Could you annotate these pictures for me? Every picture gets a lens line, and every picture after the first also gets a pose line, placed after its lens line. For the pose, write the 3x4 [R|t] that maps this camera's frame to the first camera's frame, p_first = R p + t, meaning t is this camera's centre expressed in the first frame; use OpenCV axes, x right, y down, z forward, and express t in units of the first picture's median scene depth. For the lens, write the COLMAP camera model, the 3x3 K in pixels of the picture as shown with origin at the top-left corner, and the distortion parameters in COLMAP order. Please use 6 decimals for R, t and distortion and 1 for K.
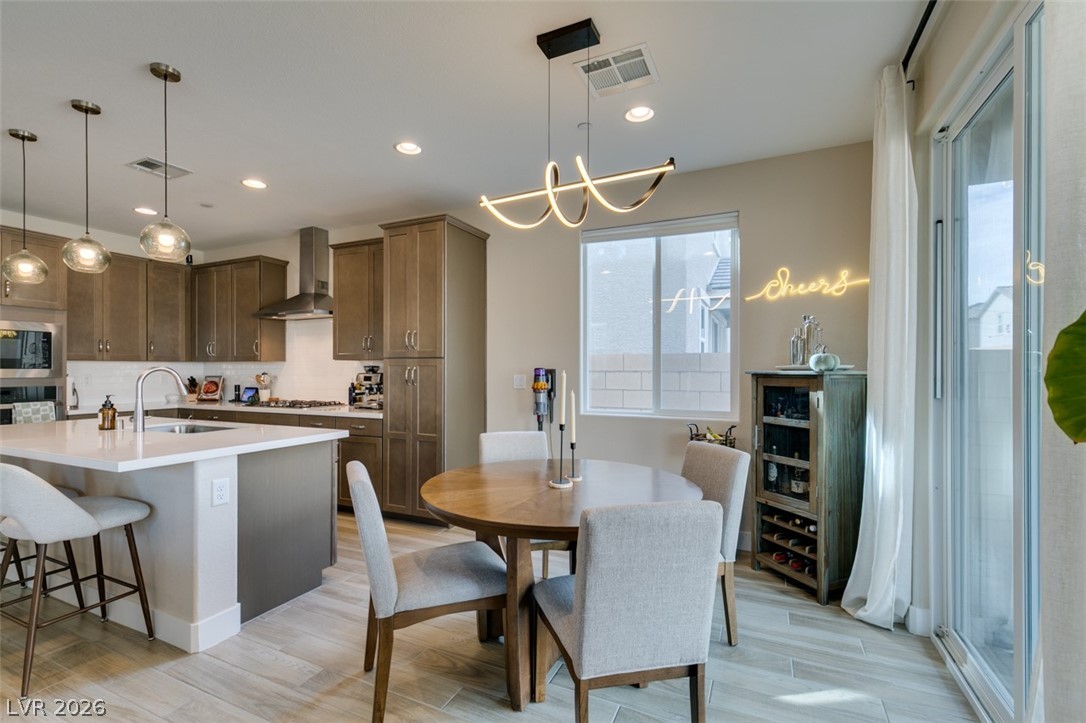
lens RADIAL K [[484.7, 0, 543.5], [0, 484.7, 369.1], [0, 0, 1]] dist [0.003276, -0.000951]
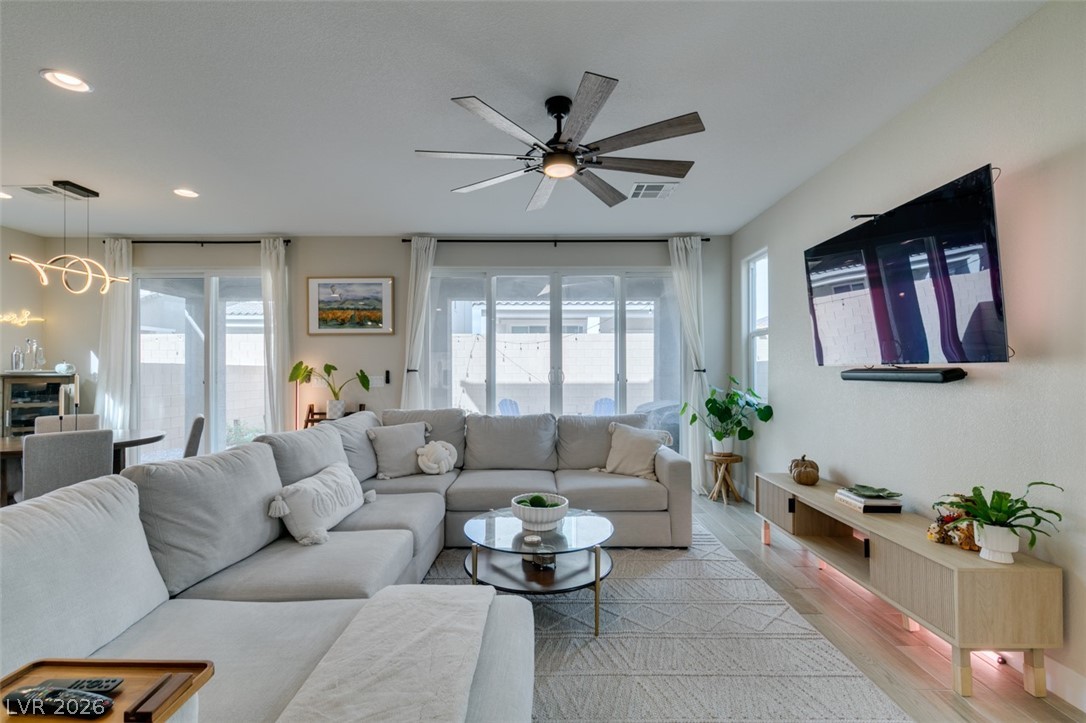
lens RADIAL K [[484.7, 0, 540.2], [0, 484.7, 367.2], [0, 0, 1]] dist [0.003276, -0.000951]
pose [[-0.415878, 0.008659, 0.909379, -1.194481], [0.004048, 0.999962, -0.007671, 0.001414], [-0.909411, 0.000491, -0.415898, 0.100822]]
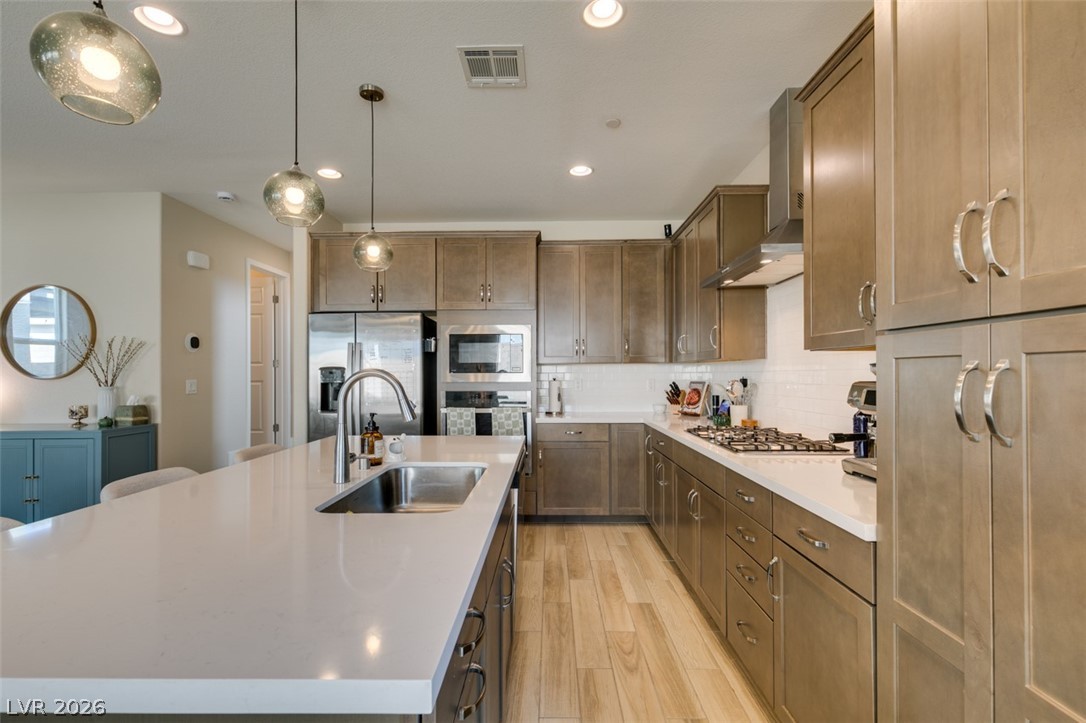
lens RADIAL K [[484.7, 0, 542.4], [0, 484.7, 369.5], [0, 0, 1]] dist [0.003276, -0.000951]
pose [[0.405766, -0.008817, -0.913935, -0.145058], [0.004472, 0.999961, -0.007662, 0.000426], [0.913966, -0.000978, 0.405789, 0.690188]]
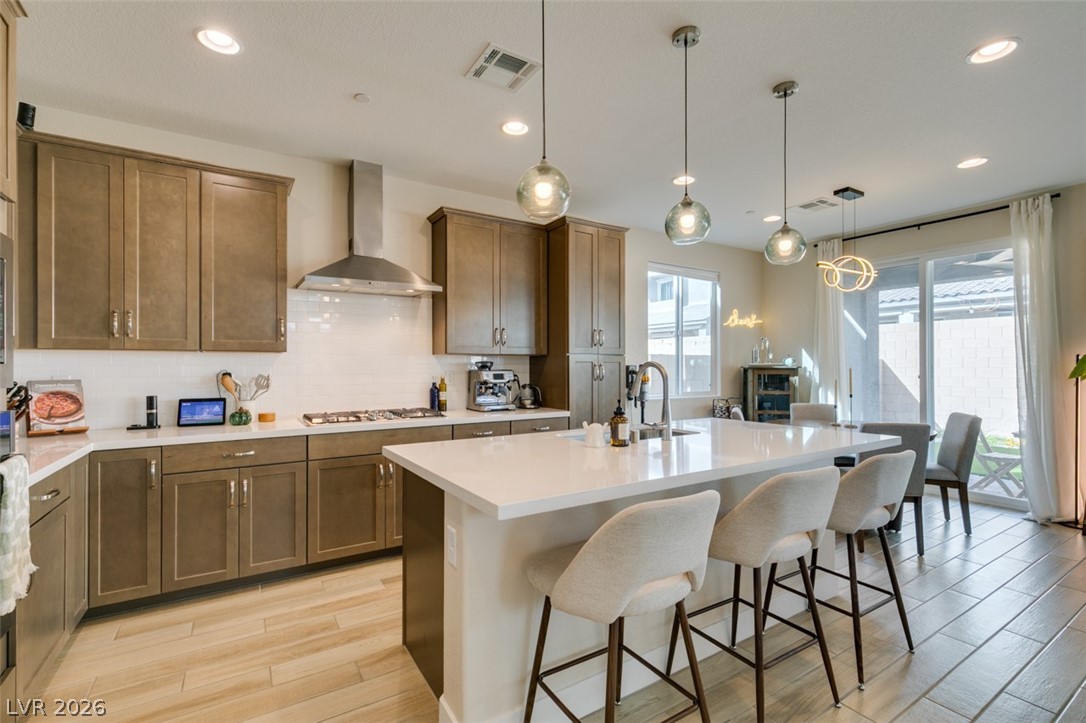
lens RADIAL K [[484.7, 0, 539.0], [0, 484.7, 364.1], [0, 0, 1]] dist [0.003276, -0.000951]
pose [[0.548036, 0.003421, 0.836447, -1.158752], [0.001708, 0.999985, -0.005208, 0.002591], [-0.836453, 0.004283, 0.548022, 0.510149]]
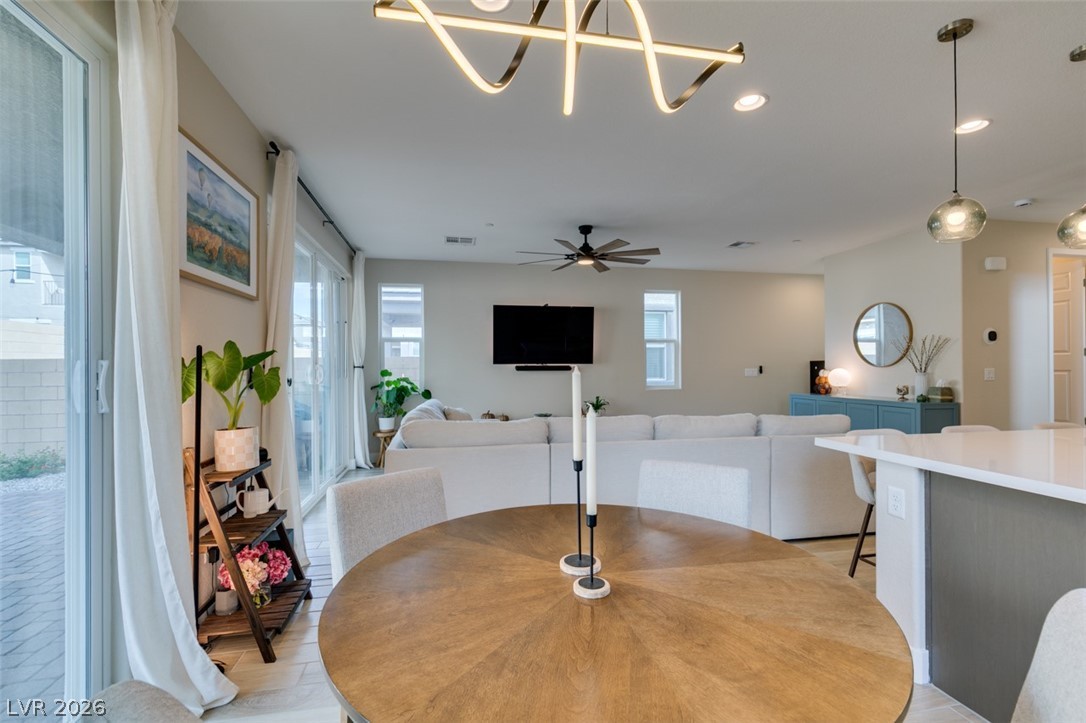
lens RADIAL K [[484.7, 0, 545.9], [0, 484.7, 364.0], [0, 0, 1]] dist [0.003276, -0.000951]
pose [[-0.805338, 0.000768, -0.592815, 0.209438], [0.002427, 0.999995, -0.002002, 0.000508], [0.592810, -0.003051, -0.805336, 0.744927]]
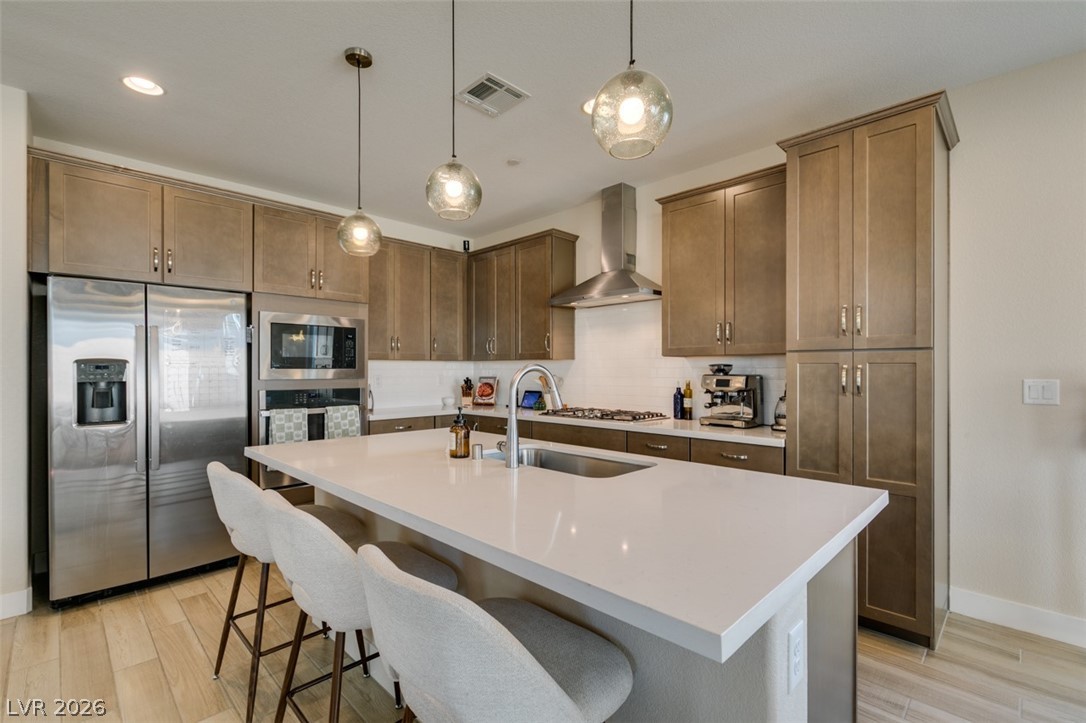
lens RADIAL K [[484.7, 0, 541.0], [0, 484.7, 368.7], [0, 0, 1]] dist [0.003276, -0.000951]
pose [[0.939287, -0.001029, -0.343131, -0.407158], [0.000522, 0.999999, -0.001571, 0.000592], [0.343132, 0.001297, 0.939286, 0.291916]]
